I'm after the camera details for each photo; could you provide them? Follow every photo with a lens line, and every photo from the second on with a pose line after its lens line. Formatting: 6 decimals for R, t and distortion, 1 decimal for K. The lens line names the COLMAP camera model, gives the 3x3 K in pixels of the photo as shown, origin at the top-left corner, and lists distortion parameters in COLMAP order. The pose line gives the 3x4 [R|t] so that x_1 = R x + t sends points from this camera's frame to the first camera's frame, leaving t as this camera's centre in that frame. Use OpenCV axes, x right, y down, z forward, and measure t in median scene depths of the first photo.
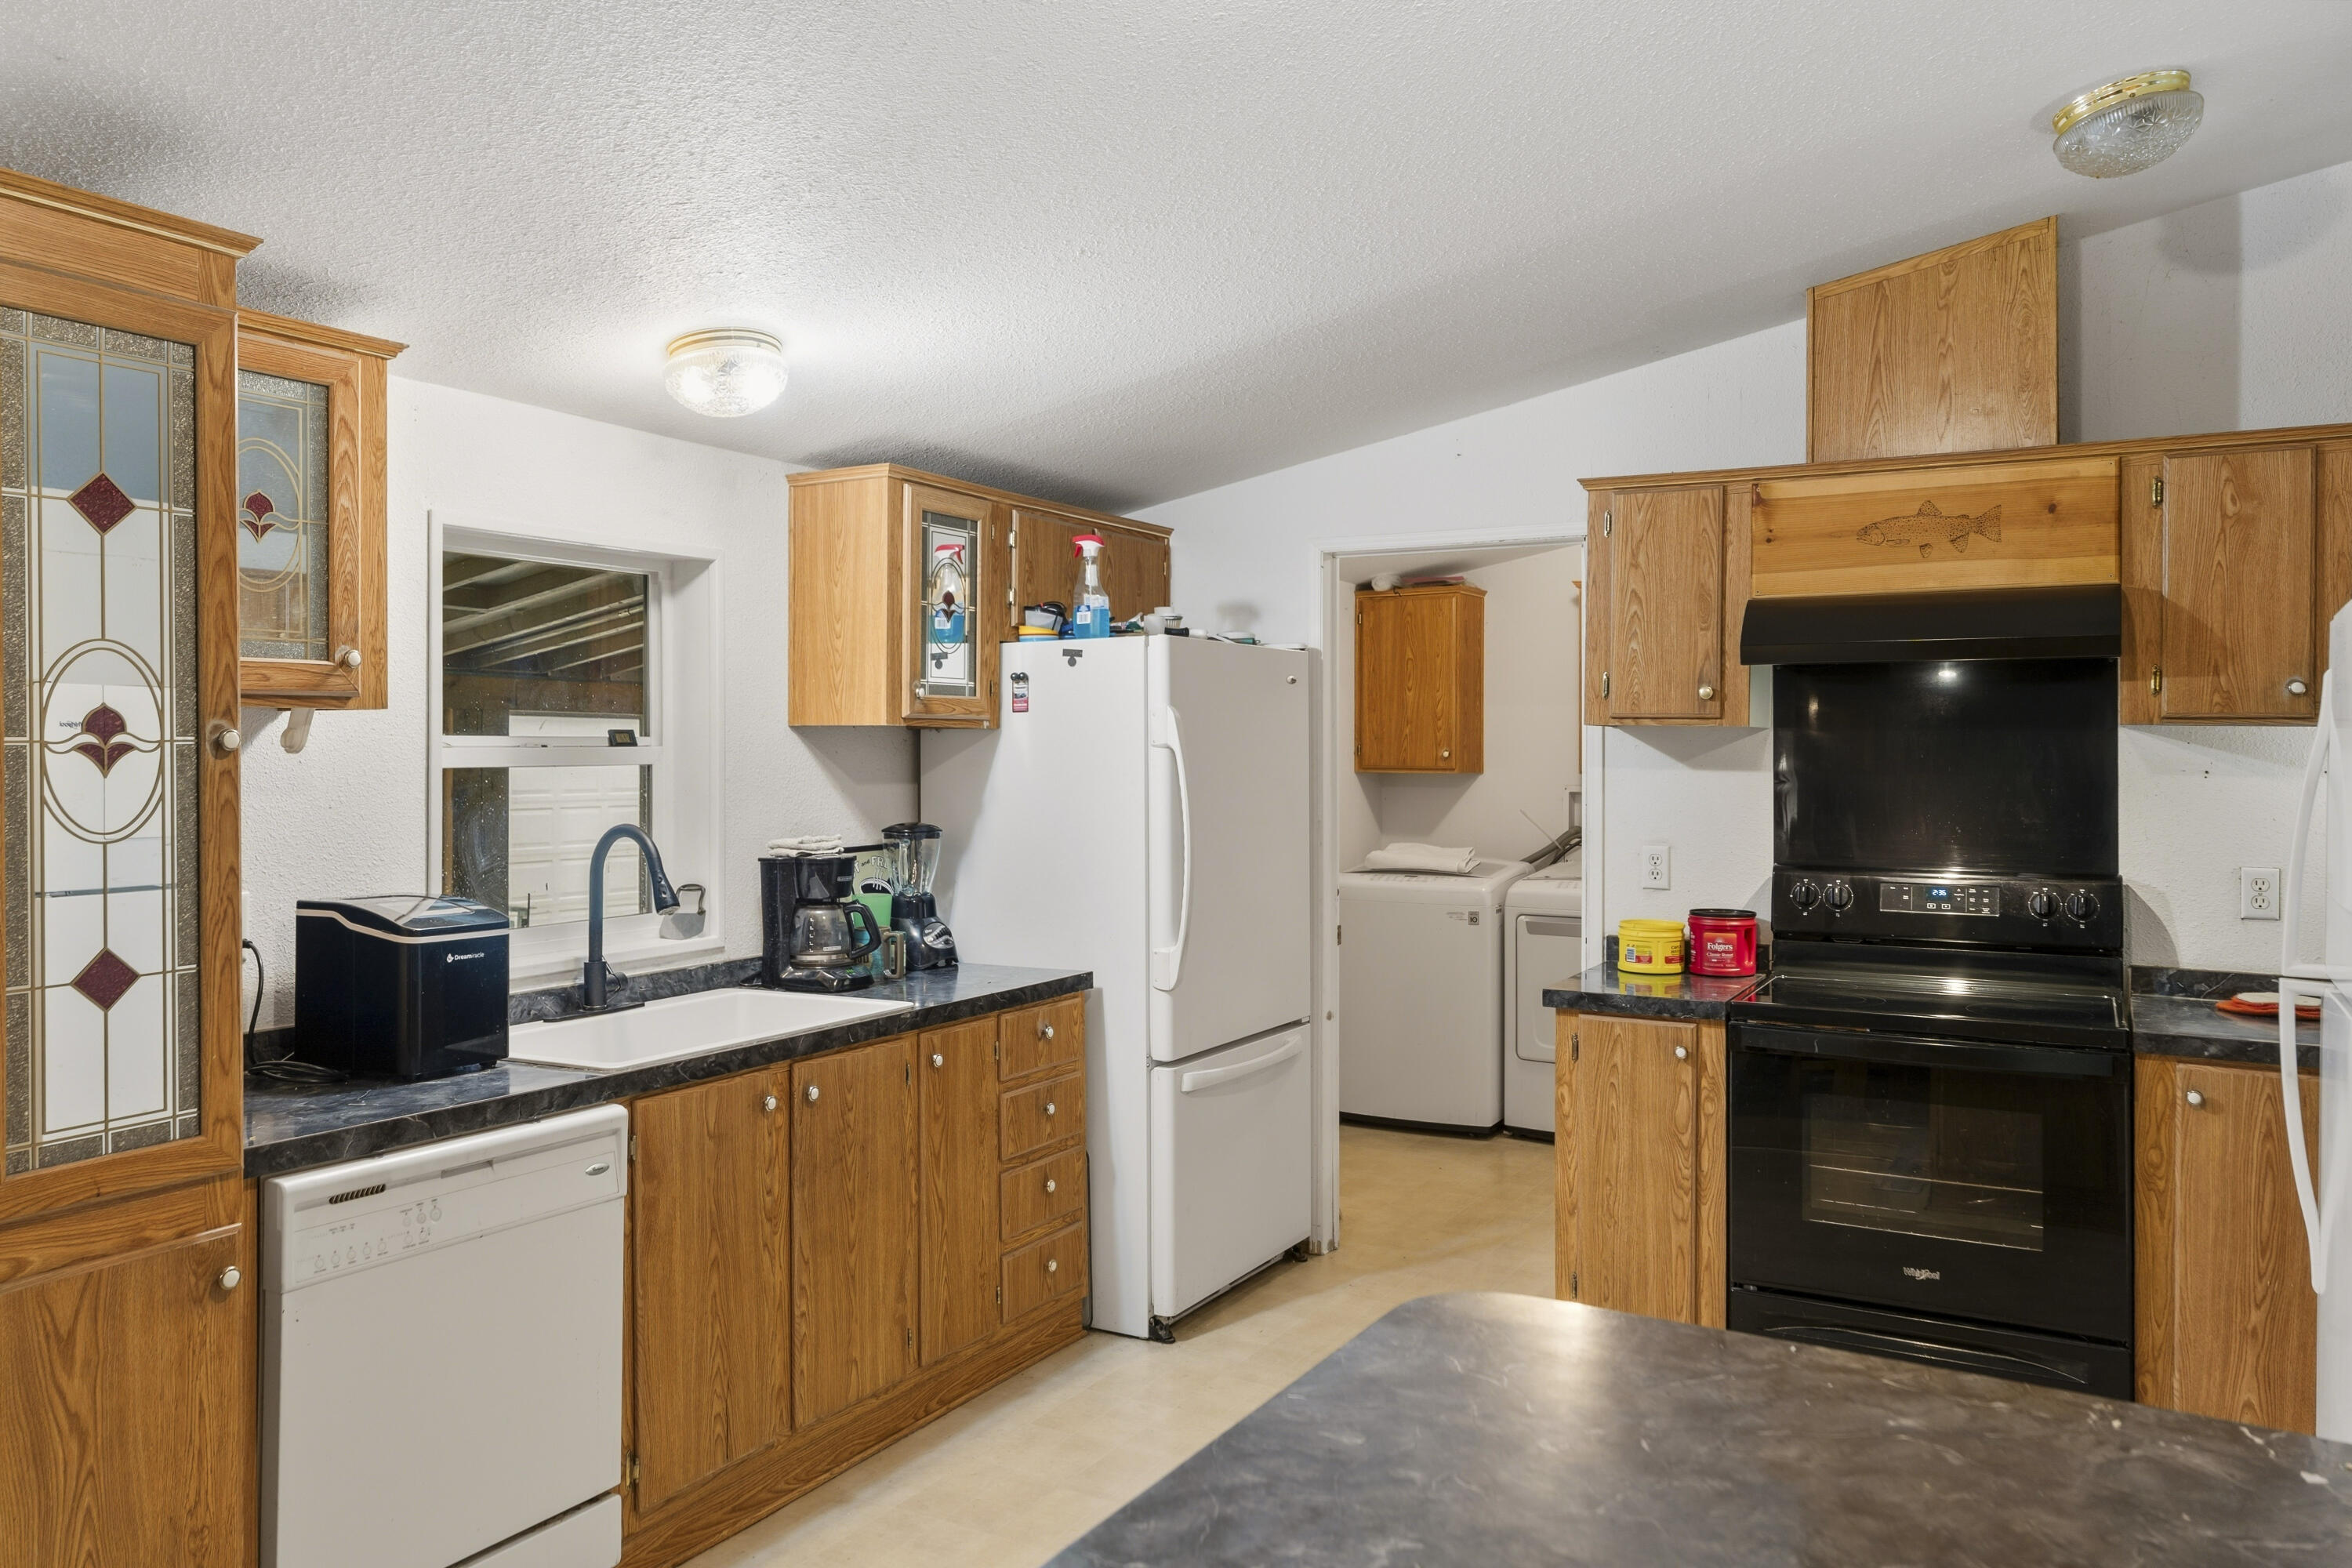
lens RADIAL K [[1695.8, 0, 1145.2], [0, 1695.8, 733.3], [0, 0, 1]] dist [-0.034100, 0.028194]
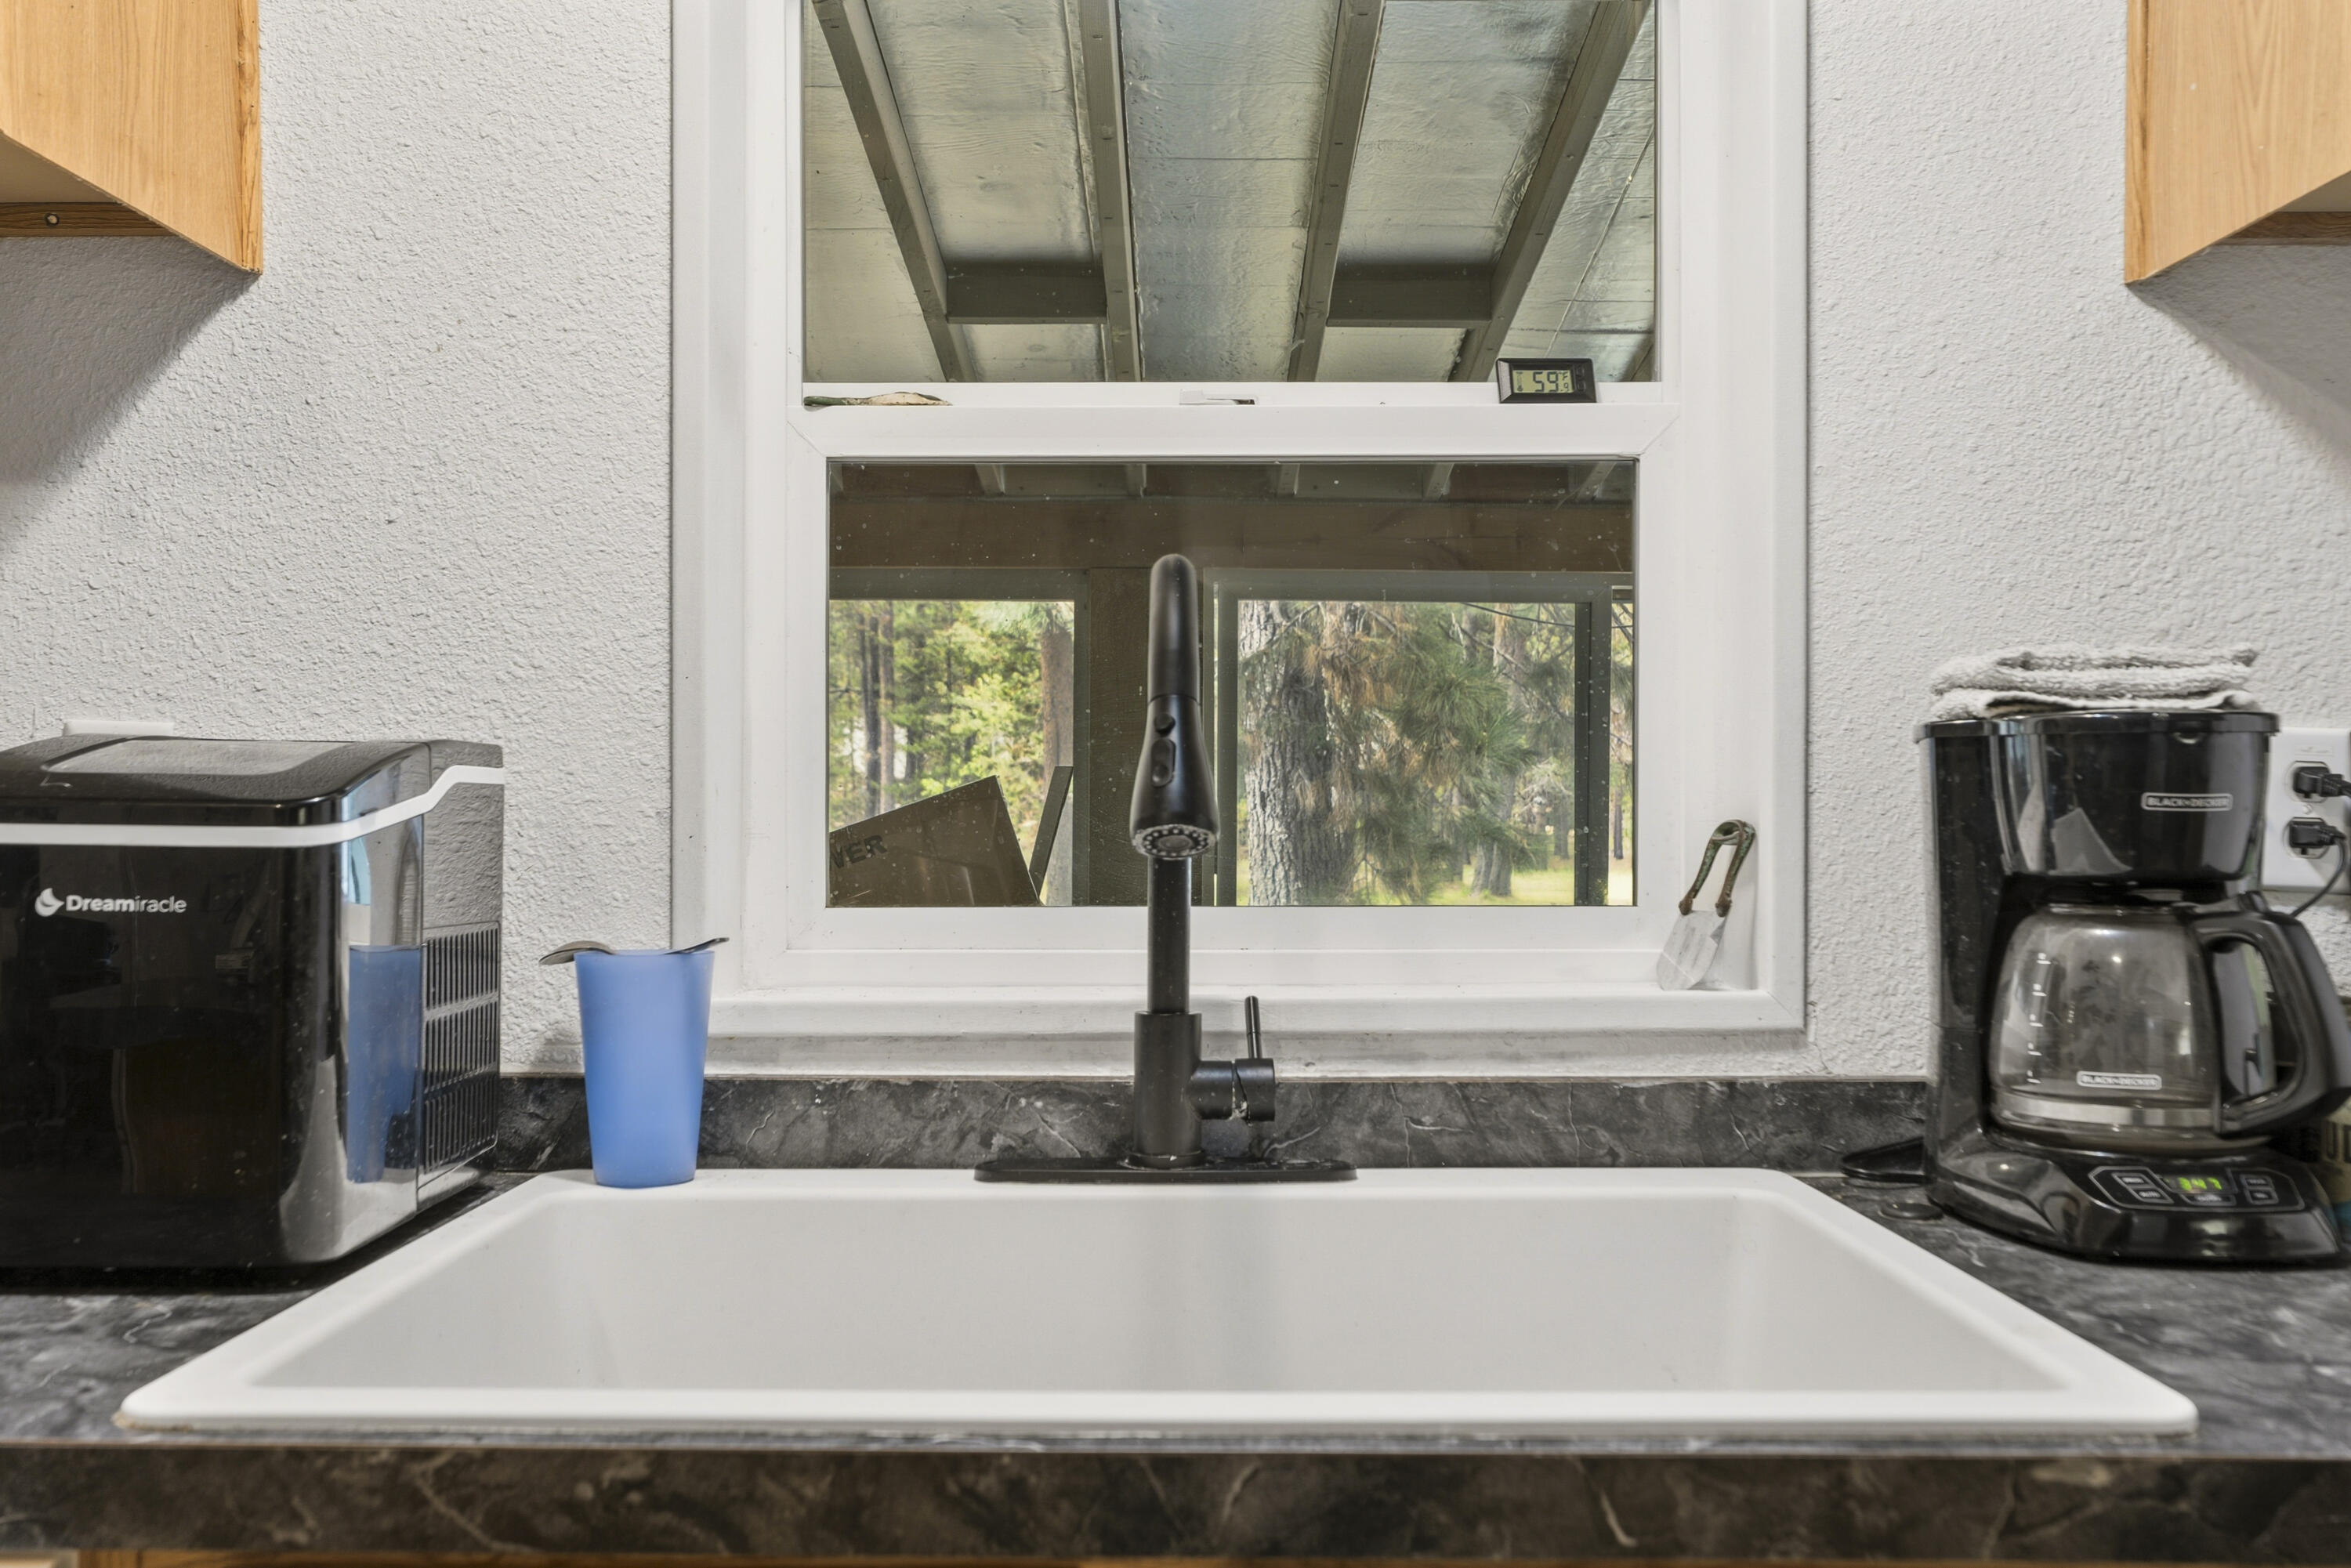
lens RADIAL K [[1936.8, 0, 1174.6], [0, 1936.8, 789.3], [0, 0, 1]] dist [0.006037, -0.004568]
pose [[0.495013, -0.001637, -0.868884, -0.008334], [0.003792, 0.999993, 0.000276, 0.082813], [0.868877, -0.003431, 0.495016, 0.729458]]
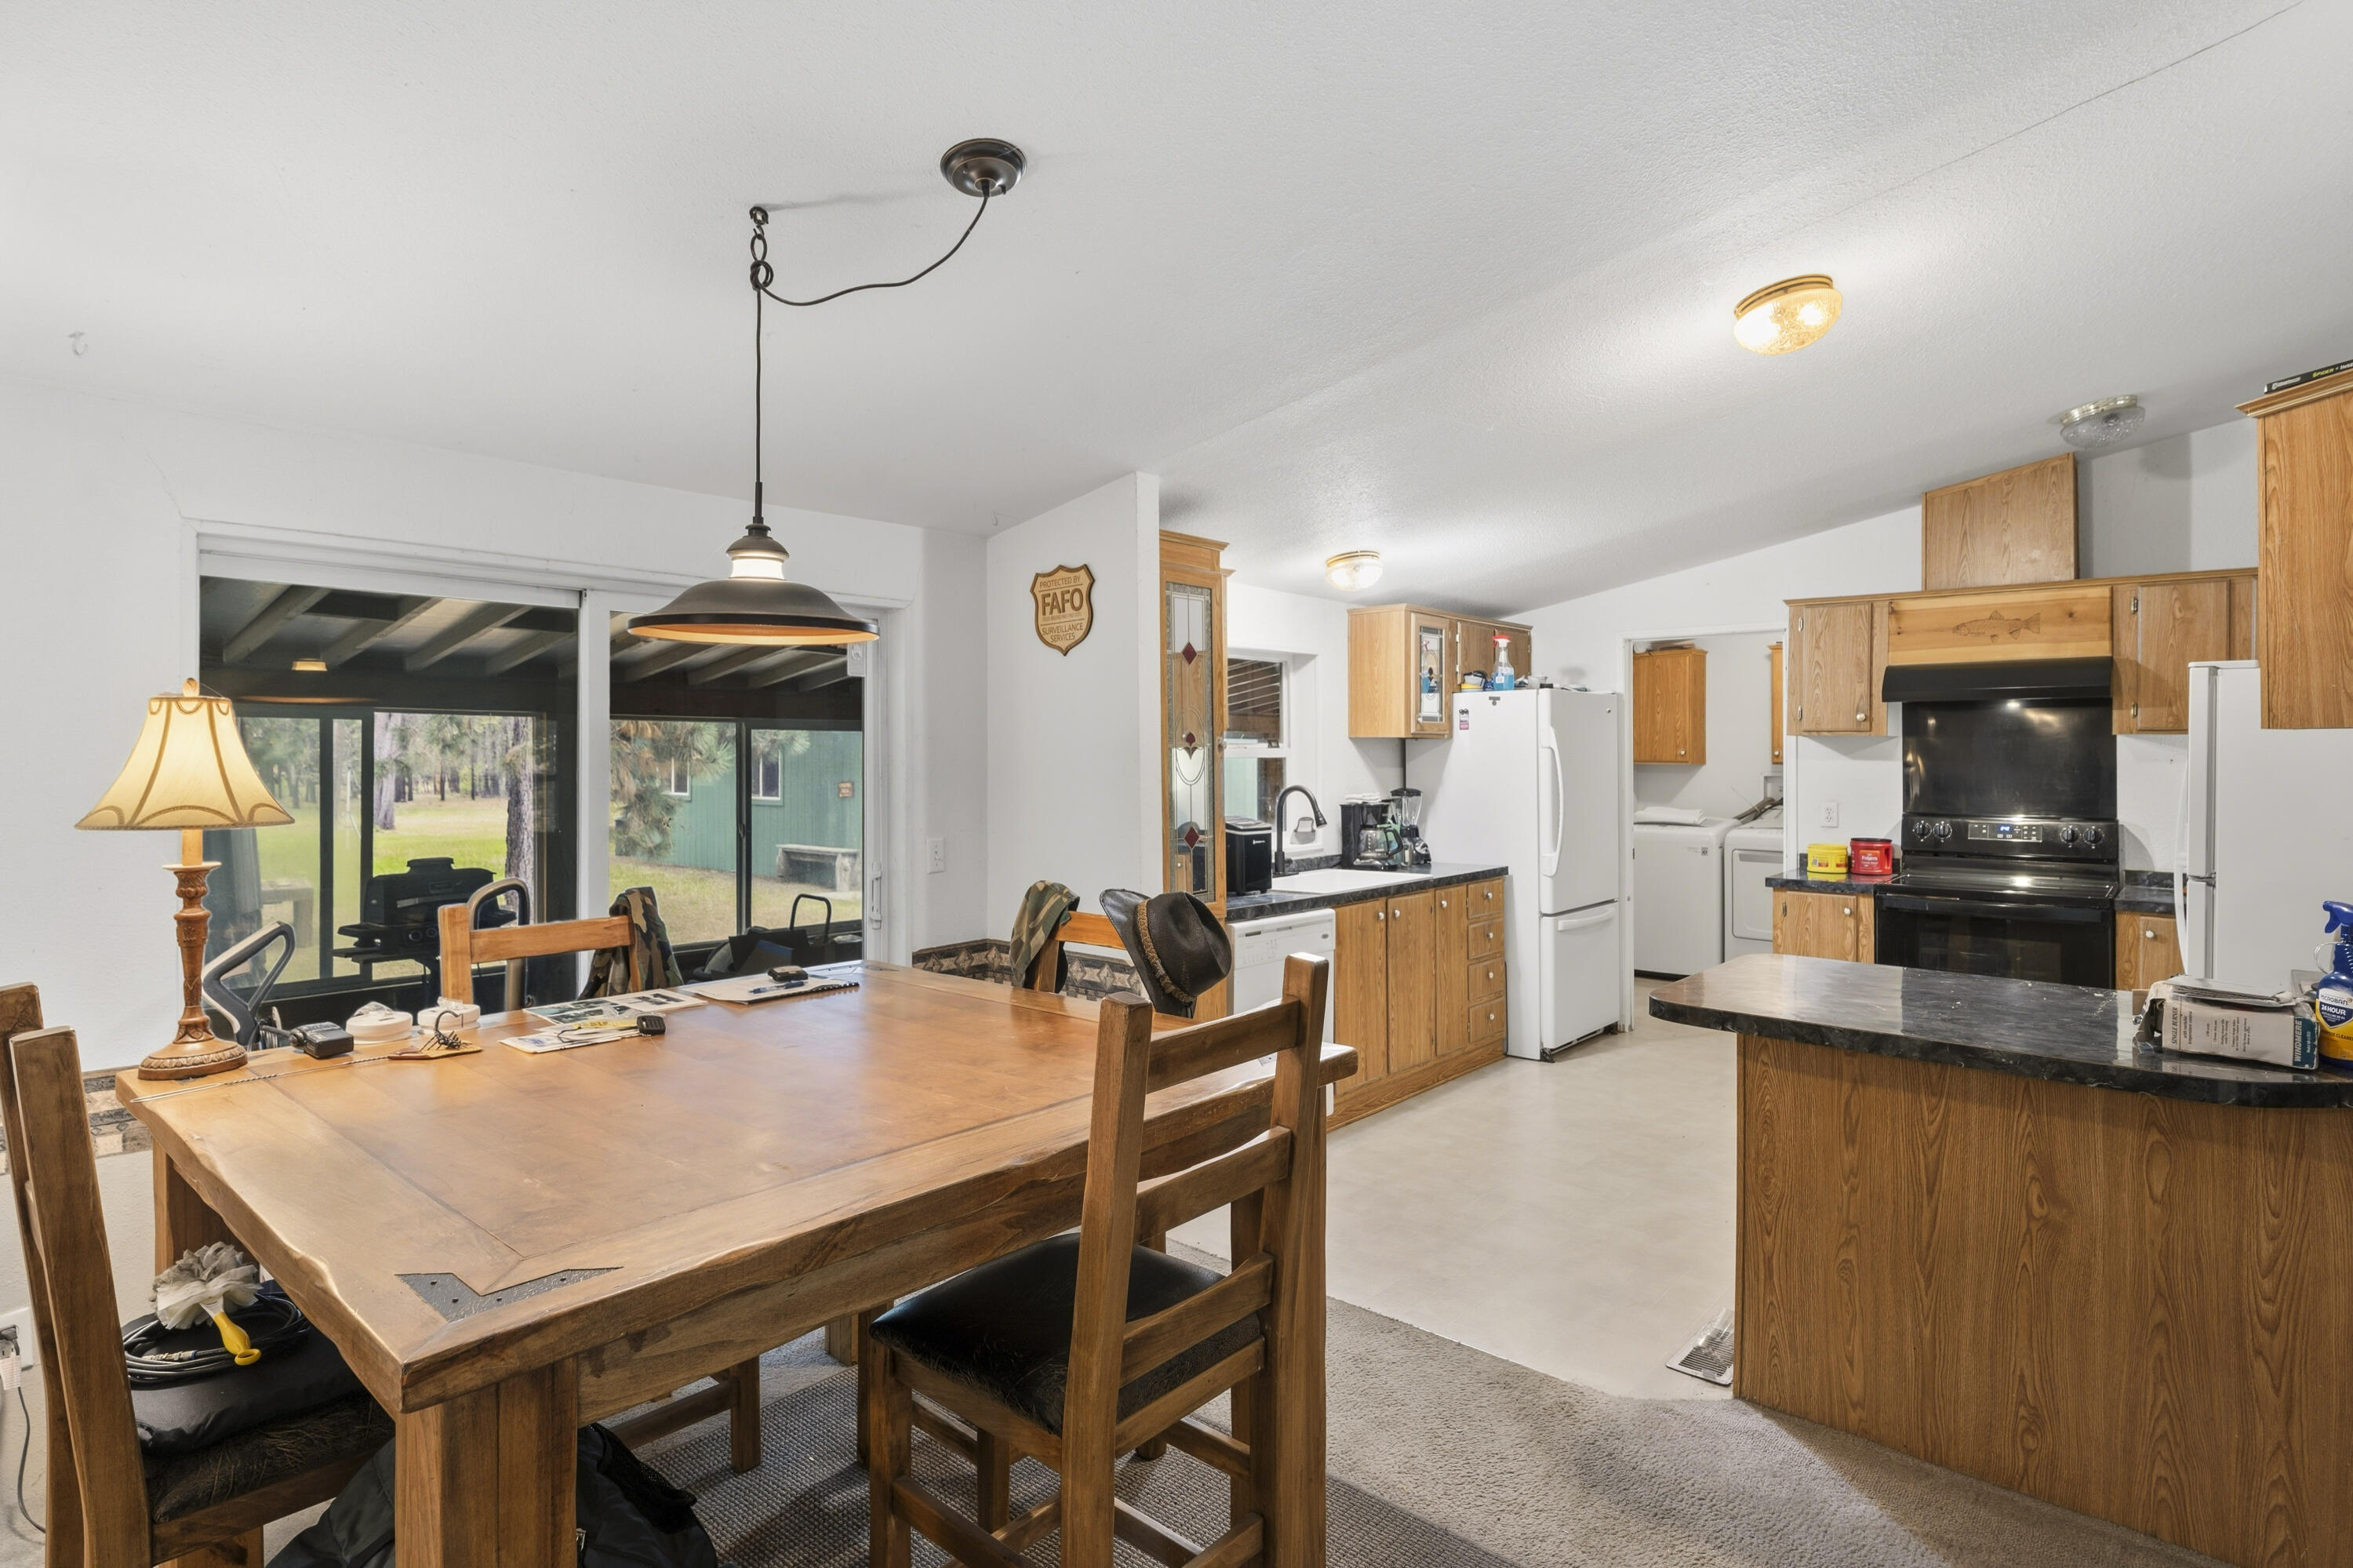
lens RADIAL K [[1246.7, 0, 1127.9], [0, 1246.7, 744.2], [0, 0, 1]] dist [-0.013432, 0.000575]
pose [[0.978678, -0.003435, -0.205372, -0.170728], [0.004001, 0.999989, 0.002341, -0.001324], [0.205362, -0.003112, 0.978681, -0.481627]]
